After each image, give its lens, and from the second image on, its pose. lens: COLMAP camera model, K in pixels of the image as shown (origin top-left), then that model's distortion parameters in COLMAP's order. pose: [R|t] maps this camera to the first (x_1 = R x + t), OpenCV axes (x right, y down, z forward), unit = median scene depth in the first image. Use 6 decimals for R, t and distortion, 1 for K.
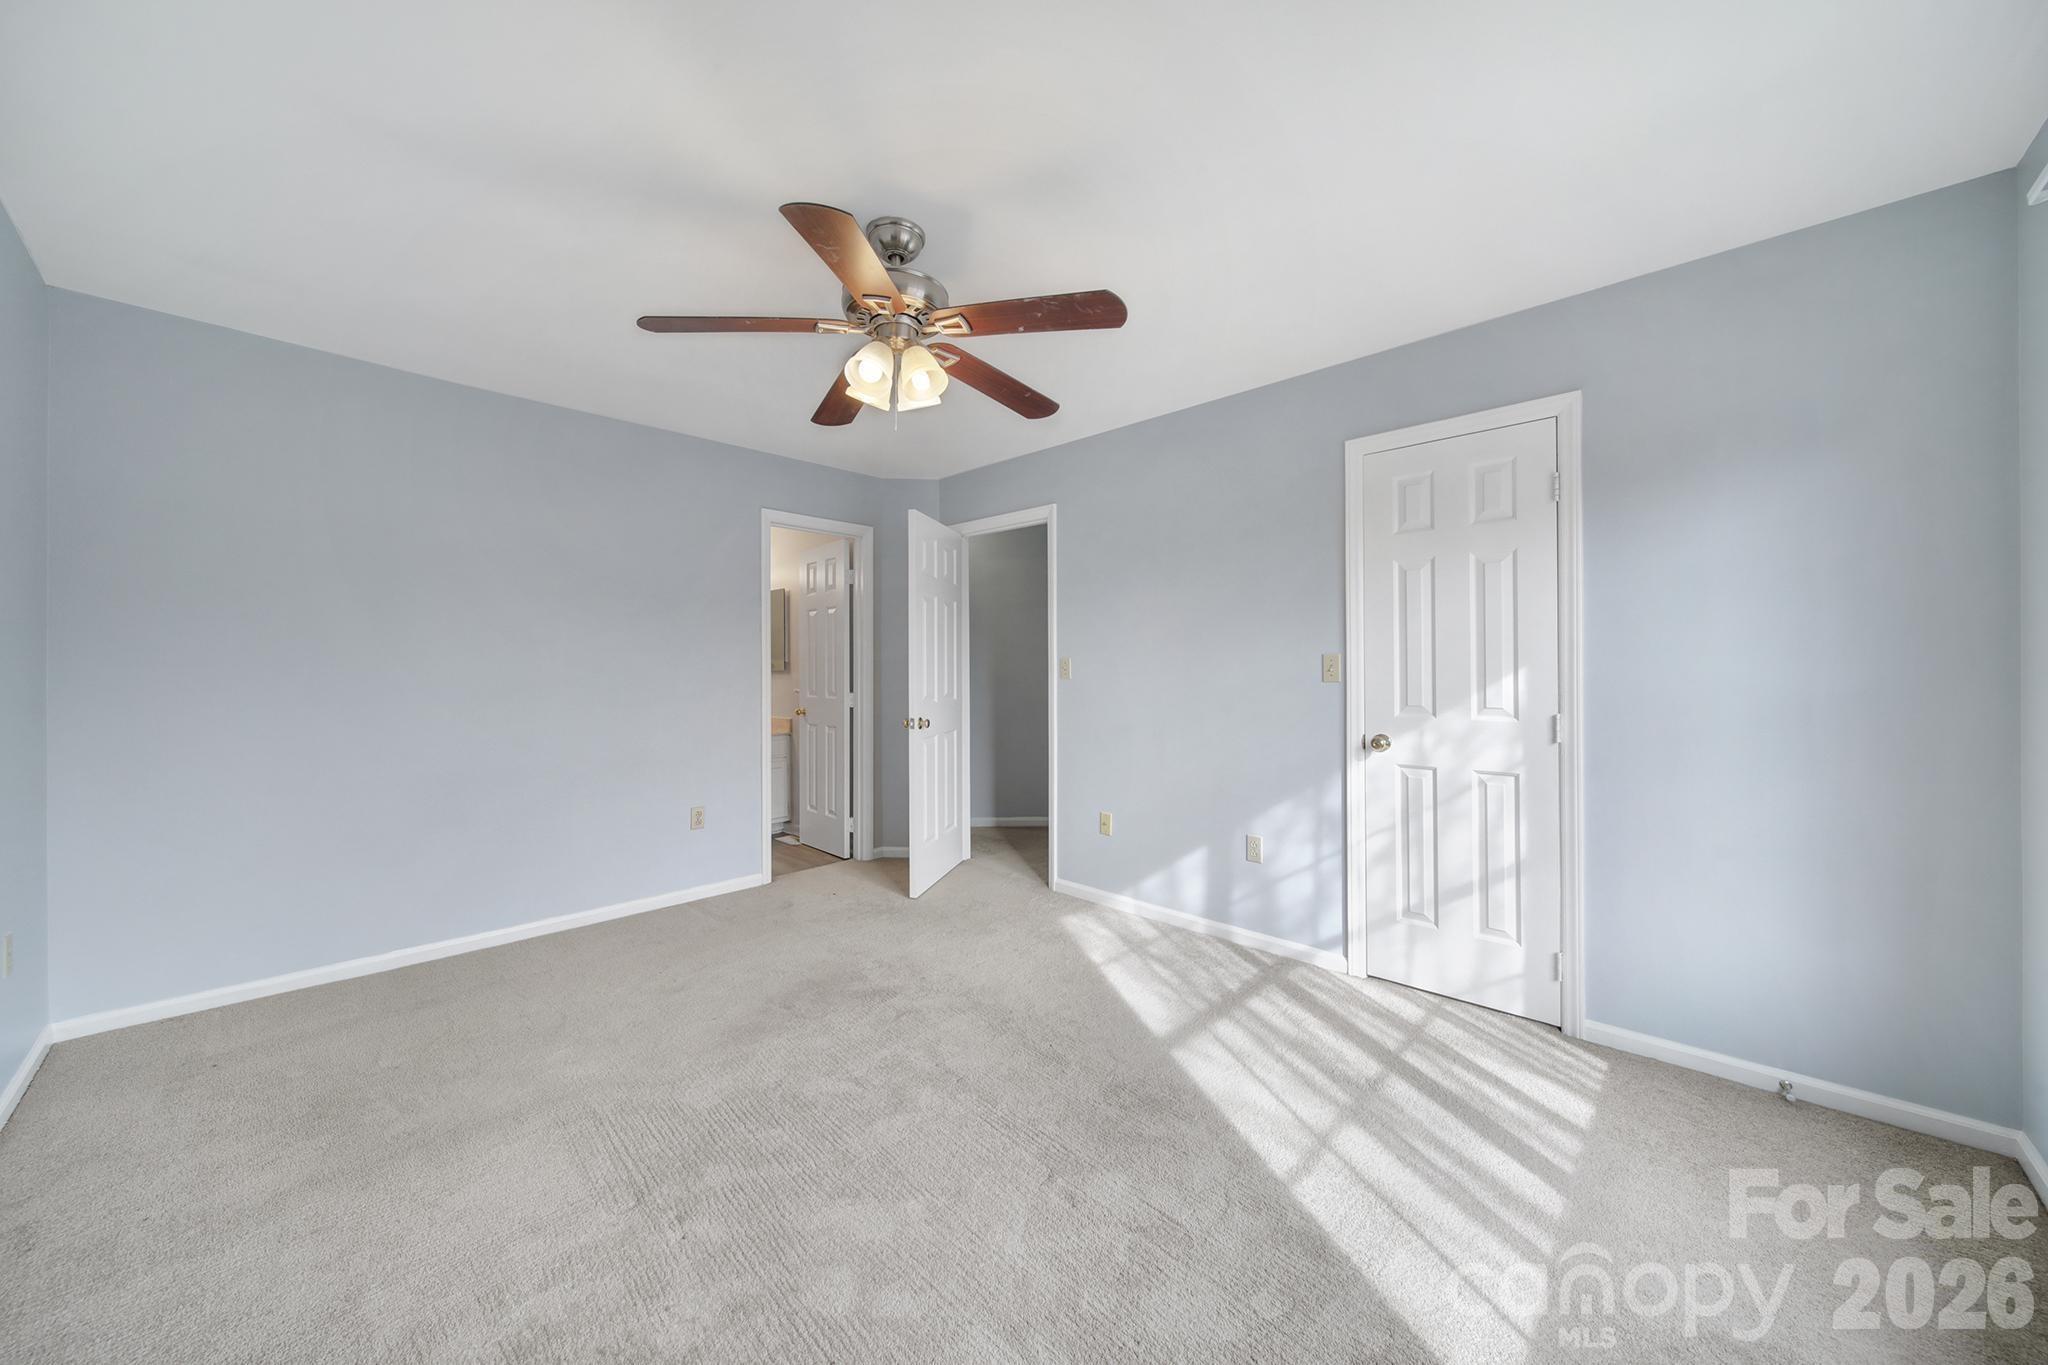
lens RADIAL K [[712.8, 0, 1018.8], [0, 712.8, 674.0], [0, 0, 1]] dist [0.002241, 0.000018]
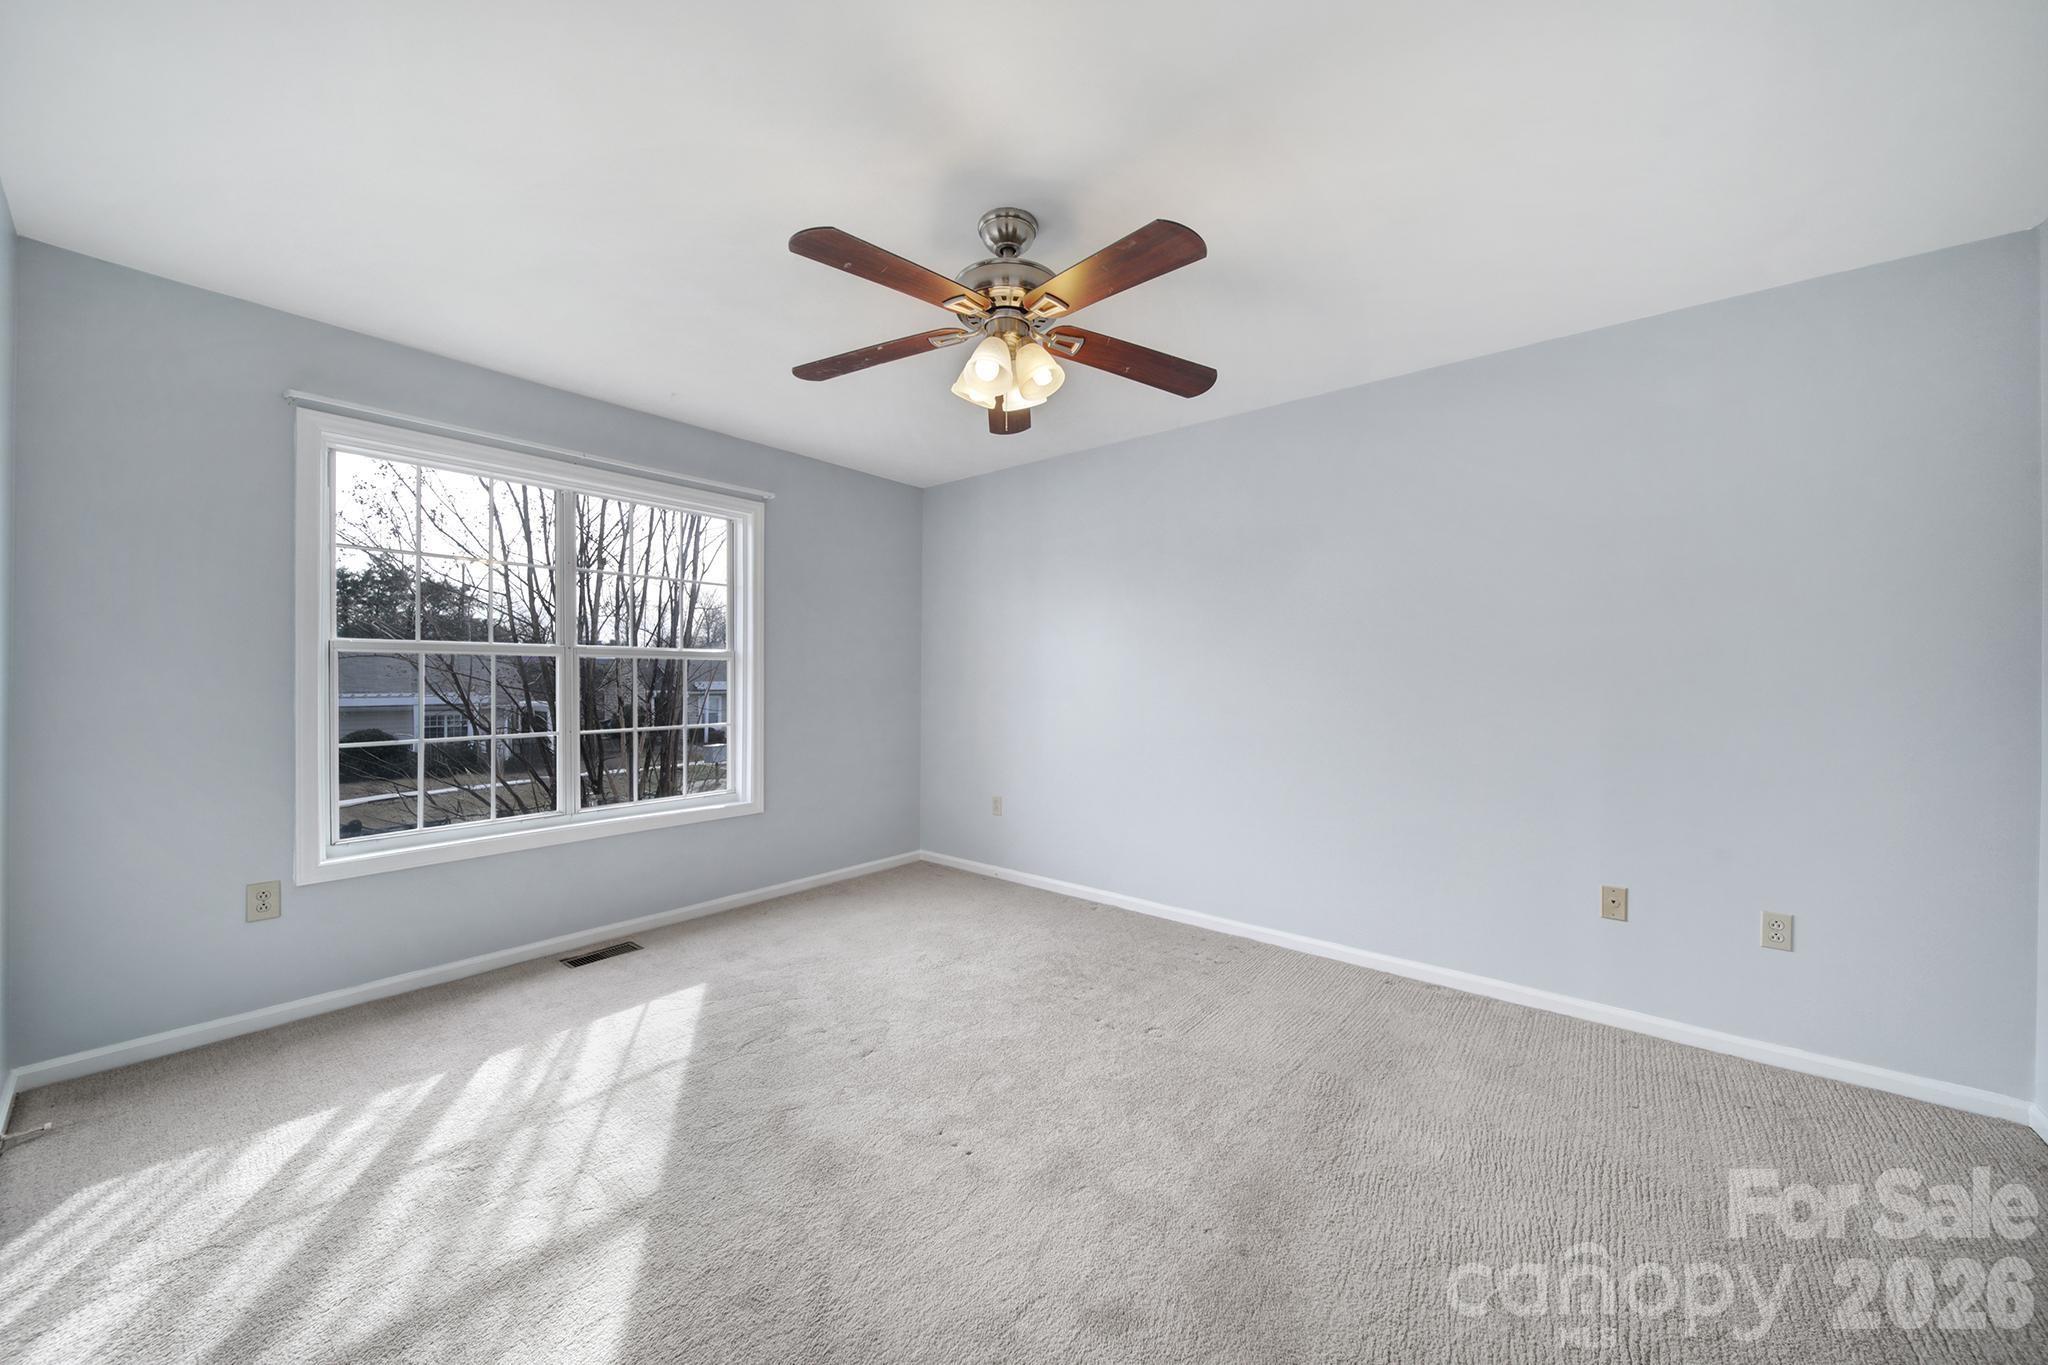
lens RADIAL K [[712.8, 0, 1020.0], [0, 712.8, 681.8], [0, 0, 1]] dist [0.002241, 0.000018]
pose [[-0.996043, 0.001789, -0.088858, -0.101784], [0.001474, 0.999992, 0.003610, 0.004424], [0.088864, 0.003465, -0.996038, 1.878964]]
